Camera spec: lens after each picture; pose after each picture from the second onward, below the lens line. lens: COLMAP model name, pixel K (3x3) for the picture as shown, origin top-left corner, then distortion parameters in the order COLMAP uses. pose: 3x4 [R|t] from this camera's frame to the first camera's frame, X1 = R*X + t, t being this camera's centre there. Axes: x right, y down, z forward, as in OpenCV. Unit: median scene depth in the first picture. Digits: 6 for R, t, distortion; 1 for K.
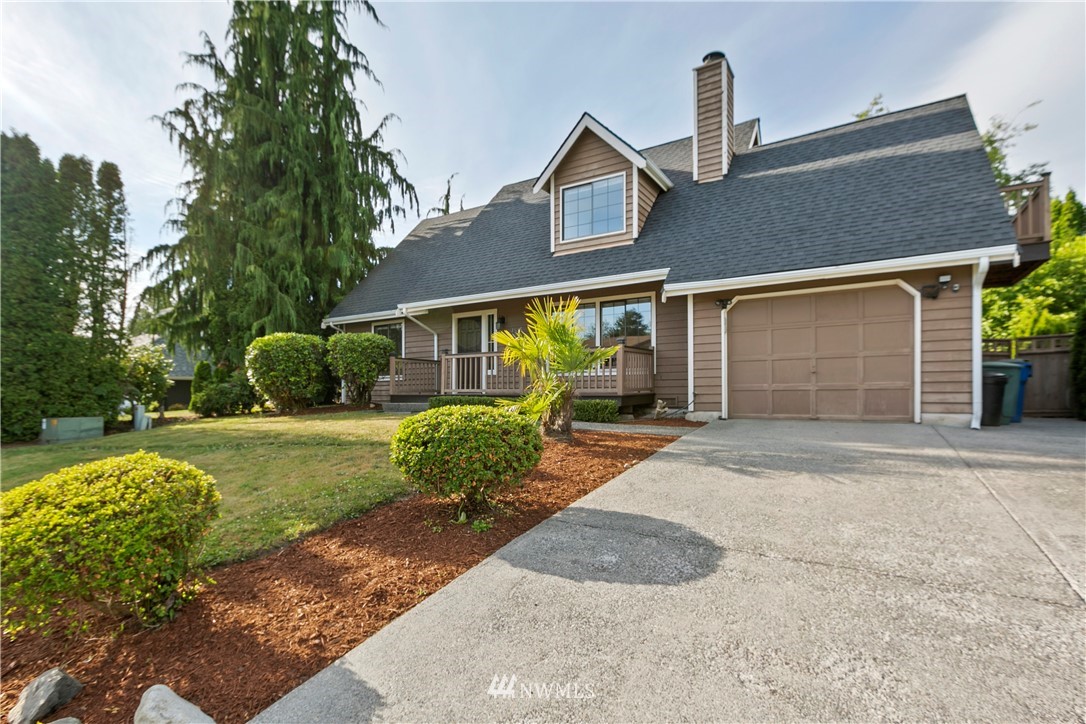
lens RADIAL K [[492.1, 0, 544.0], [0, 492.1, 380.5], [0, 0, 1]] dist [-0.000117, -0.000185]
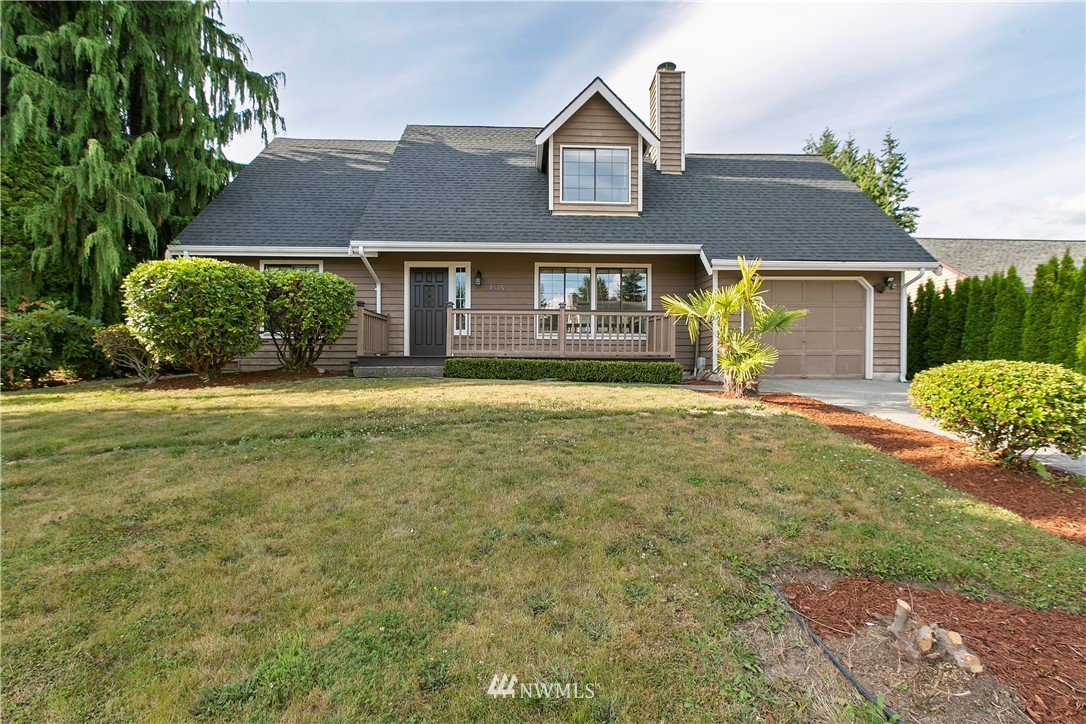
lens RADIAL K [[449.9, 0, 542.9], [0, 449.9, 355.8], [0, 0, 1]] dist [0.002274, 0.000018]
pose [[0.845801, 0.012122, 0.533361, -0.475274], [-0.022174, 0.999677, 0.012443, 0.014950], [-0.533038, -0.022351, 0.845796, 0.259137]]
